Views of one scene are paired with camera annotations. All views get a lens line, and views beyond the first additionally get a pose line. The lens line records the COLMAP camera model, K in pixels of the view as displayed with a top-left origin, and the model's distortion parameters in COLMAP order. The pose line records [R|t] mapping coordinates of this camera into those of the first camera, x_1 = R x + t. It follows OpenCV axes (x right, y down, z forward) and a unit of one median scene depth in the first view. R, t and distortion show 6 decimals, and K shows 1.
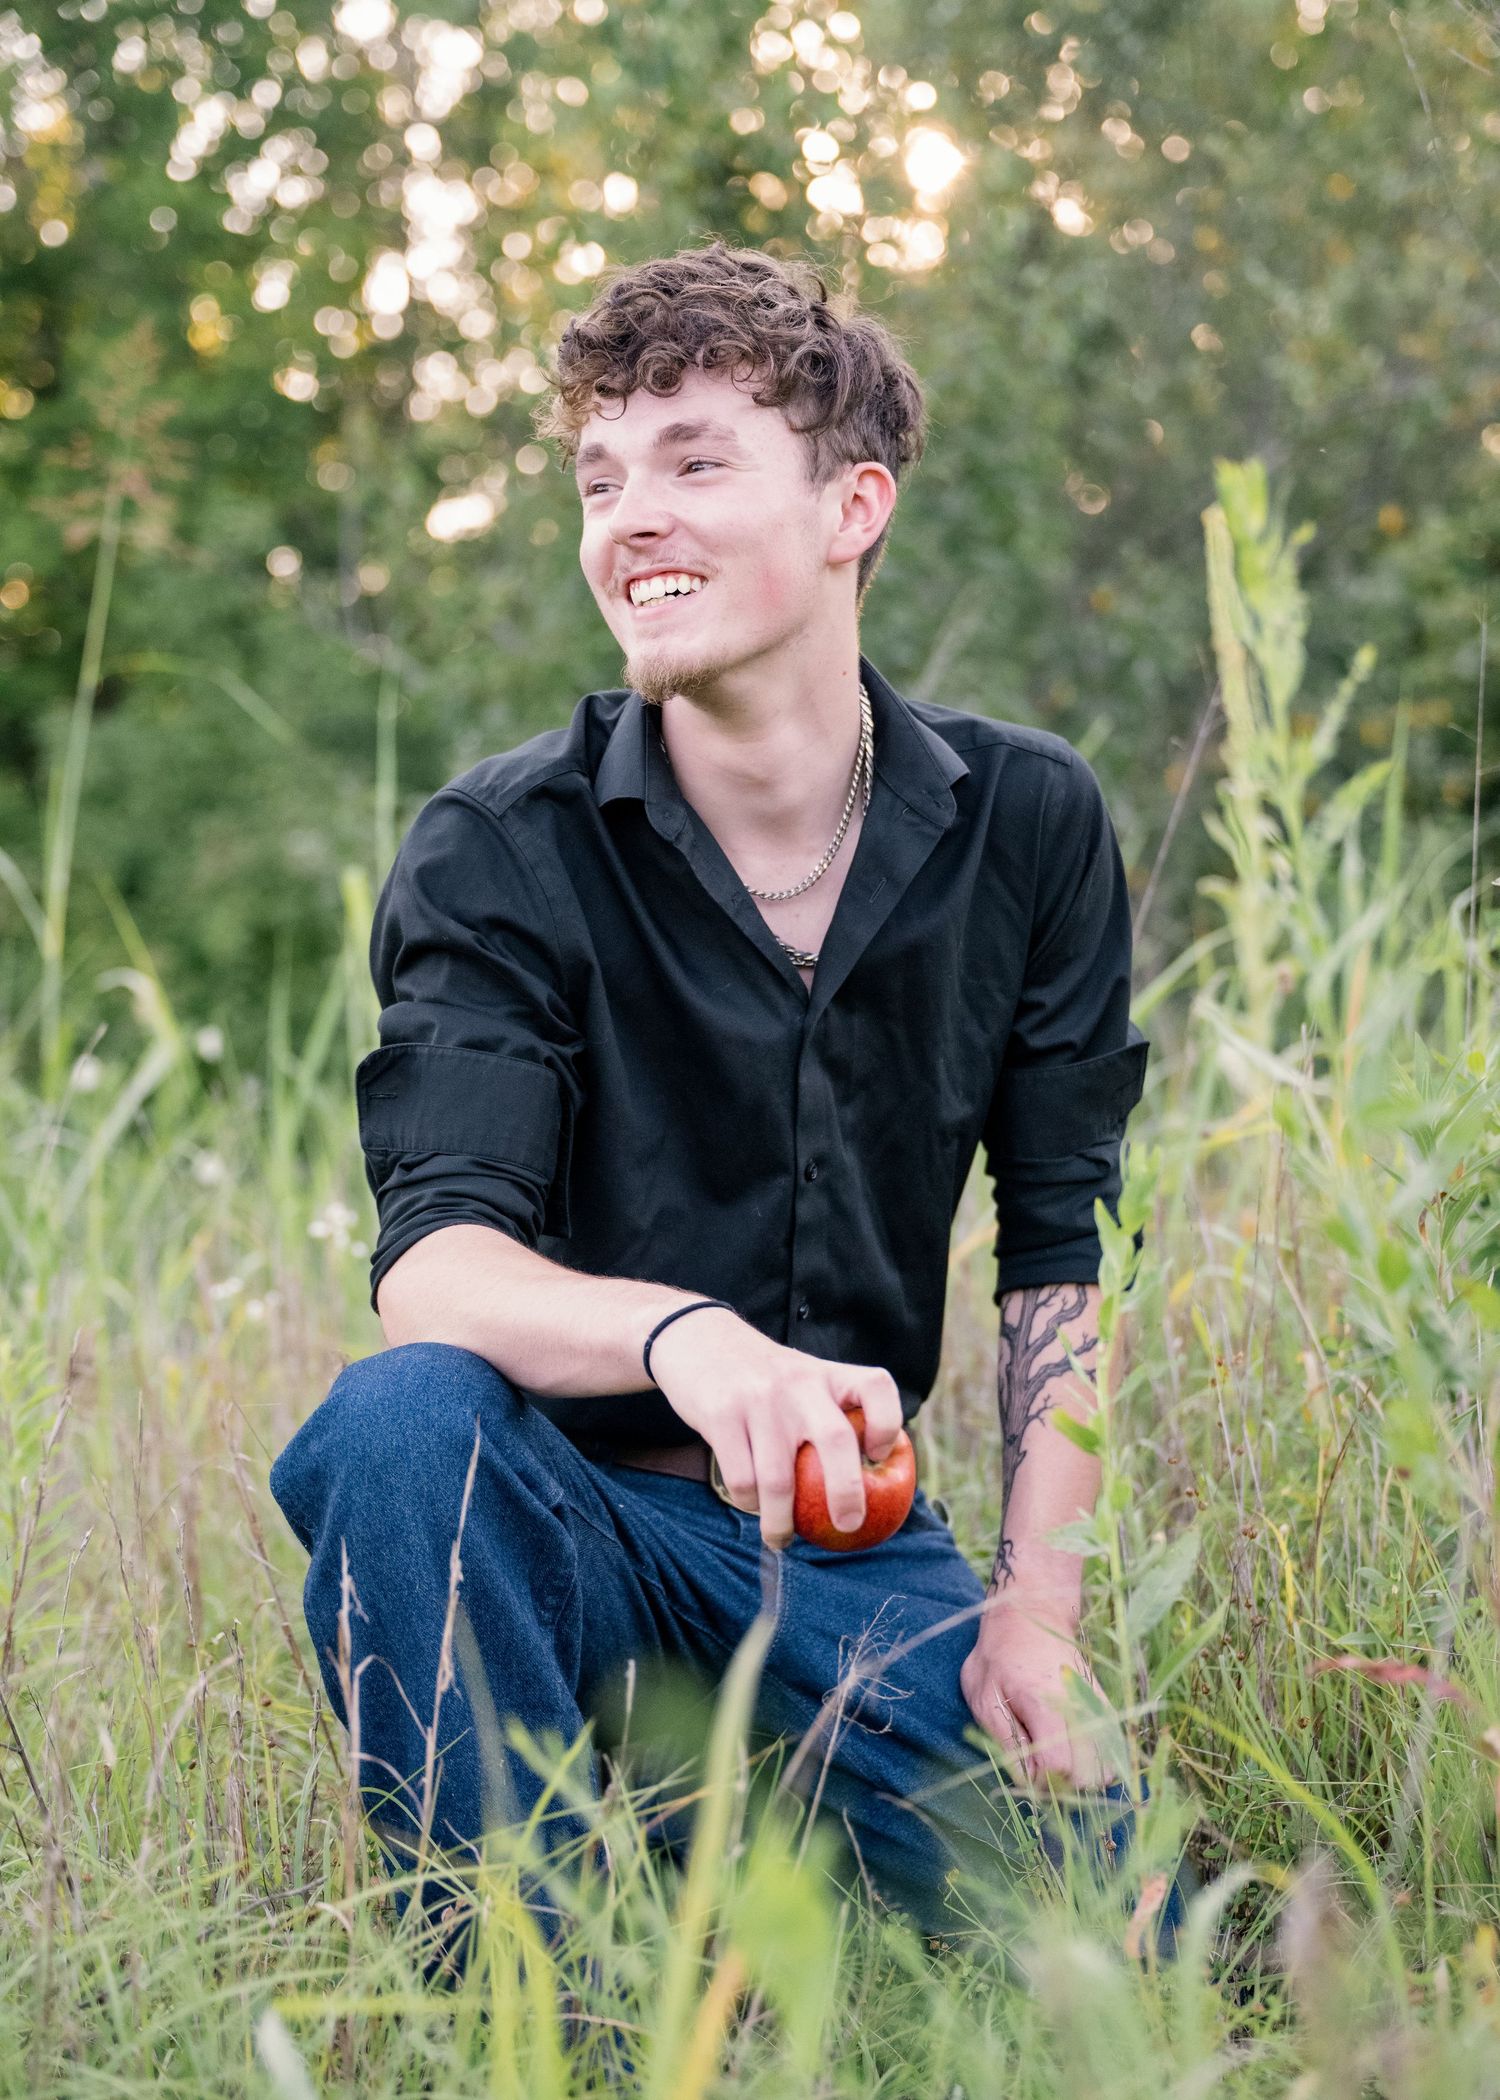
lens RADIAL K [[3817.4, 0, 750.0], [0, 3817.4, 1050.0], [0, 0, 1]] dist [0.001828, -0.141755]
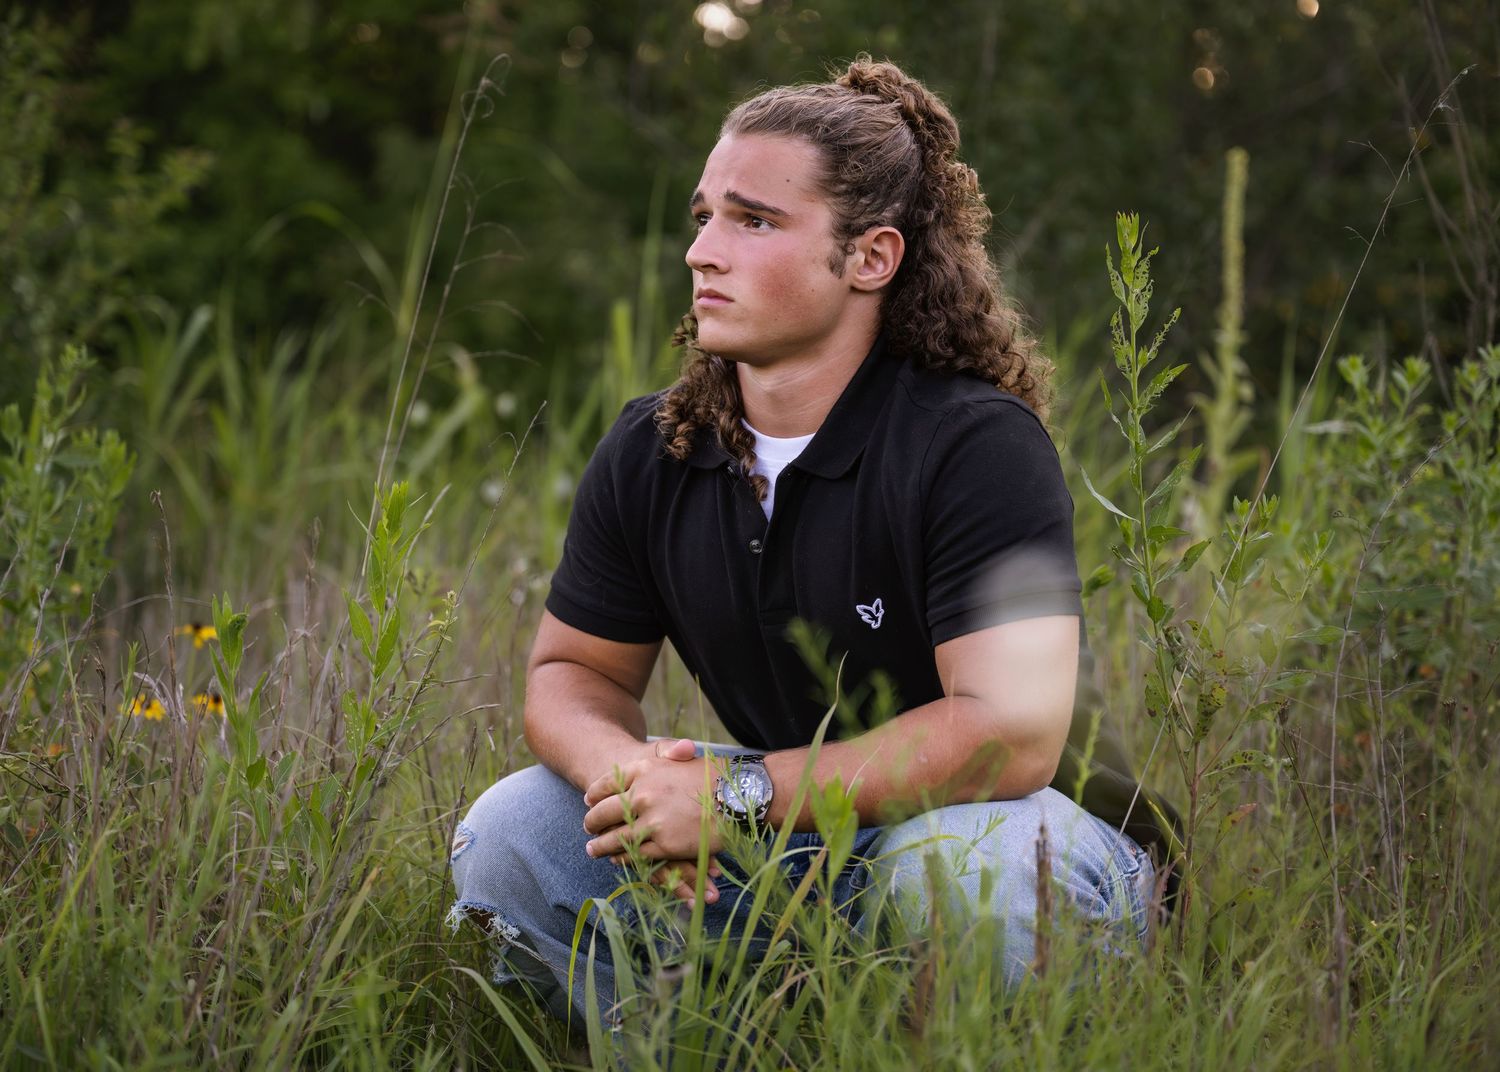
lens RADIAL K [[3046.1, 0, 787.3], [0, 3046.1, 532.3], [0, 0, 1]] dist [0.019044, -0.277455]
pose [[0.988915, 0.145455, -0.029835, 0.006264], [-0.144680, 0.989118, 0.026694, -0.000938], [0.033393, -0.022082, 0.999198, -0.154422]]
